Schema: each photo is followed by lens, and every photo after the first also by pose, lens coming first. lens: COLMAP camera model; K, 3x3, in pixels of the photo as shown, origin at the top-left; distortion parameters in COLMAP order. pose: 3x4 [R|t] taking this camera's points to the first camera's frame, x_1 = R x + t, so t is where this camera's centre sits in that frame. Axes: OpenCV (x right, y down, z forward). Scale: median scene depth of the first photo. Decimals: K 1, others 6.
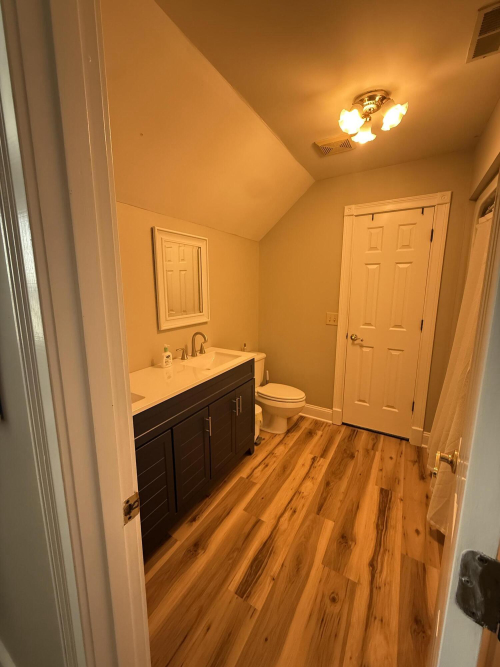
lens RADIAL K [[265.5, 0, 252.1], [0, 265.5, 330.9], [0, 0, 1]] dist [-0.001662, 0.000453]
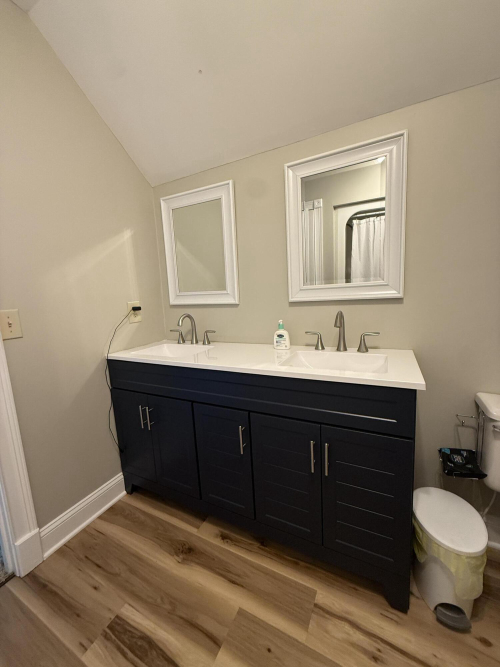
lens RADIAL K [[265.5, 0, 249.6], [0, 265.5, 330.8], [0, 0, 1]] dist [-0.001662, 0.000453]
pose [[0.053648, 0.137820, -0.989003, 0.499124], [-0.115003, 0.984692, 0.130981, -0.009113], [0.991915, 0.106712, 0.068676, 0.986029]]
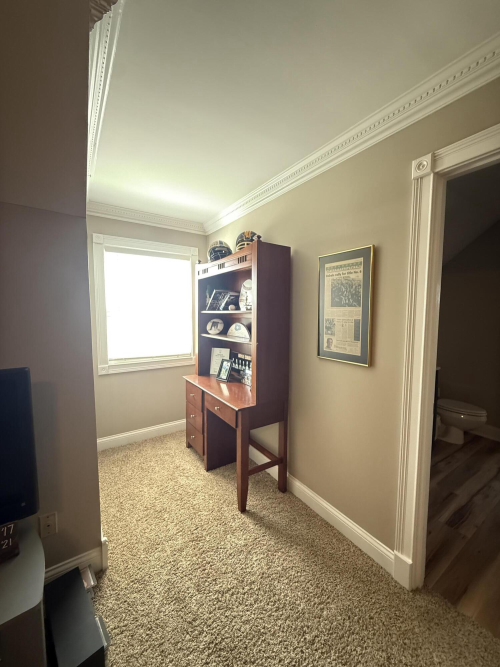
lens RADIAL K [[265.5, 0, 251.0], [0, 265.5, 334.6], [0, 0, 1]] dist [-0.001662, 0.000453]
pose [[0.902011, 0.036110, -0.430201, -0.339090], [-0.073931, 0.994695, -0.071520, 0.123002], [0.425336, 0.096317, 0.899896, -0.654141]]
